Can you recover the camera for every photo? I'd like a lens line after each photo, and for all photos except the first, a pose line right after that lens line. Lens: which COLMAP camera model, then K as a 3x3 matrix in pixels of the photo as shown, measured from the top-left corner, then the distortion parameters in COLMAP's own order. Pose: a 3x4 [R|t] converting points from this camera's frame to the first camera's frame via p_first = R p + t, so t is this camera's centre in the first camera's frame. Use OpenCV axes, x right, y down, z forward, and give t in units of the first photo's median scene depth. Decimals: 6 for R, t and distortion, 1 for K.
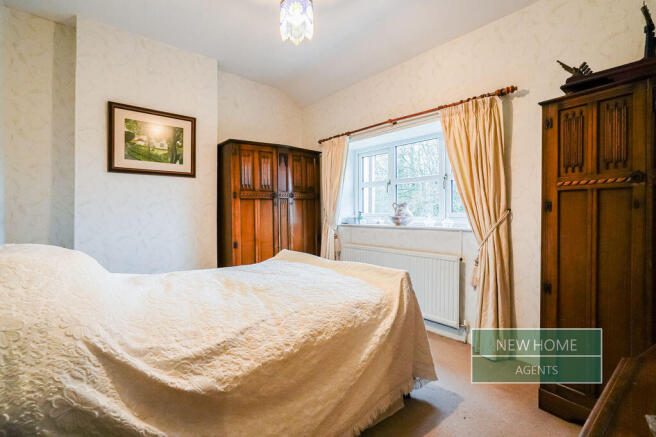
lens RADIAL K [[311.6, 0, 328.5], [0, 311.6, 216.4], [0, 0, 1]] dist [-0.012312, 0.002470]
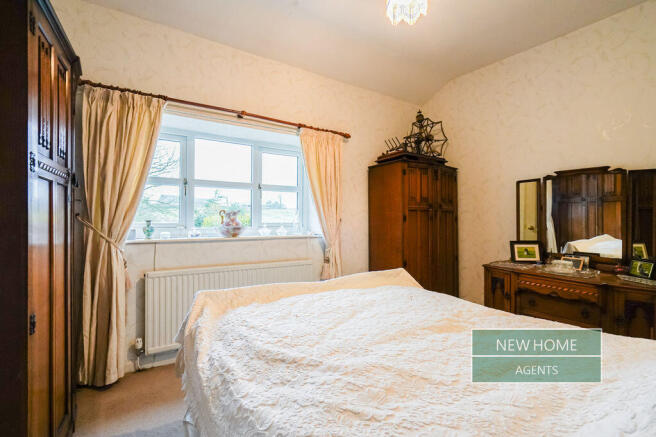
lens RADIAL K [[311.6, 0, 326.8], [0, 311.6, 219.5], [0, 0, 1]] dist [-0.012312, 0.002470]
pose [[0.090982, 0.014462, 0.995748, -0.611905], [0.013916, 0.999778, -0.015792, -0.002114], [-0.995755, 0.015294, 0.090761, 0.698743]]
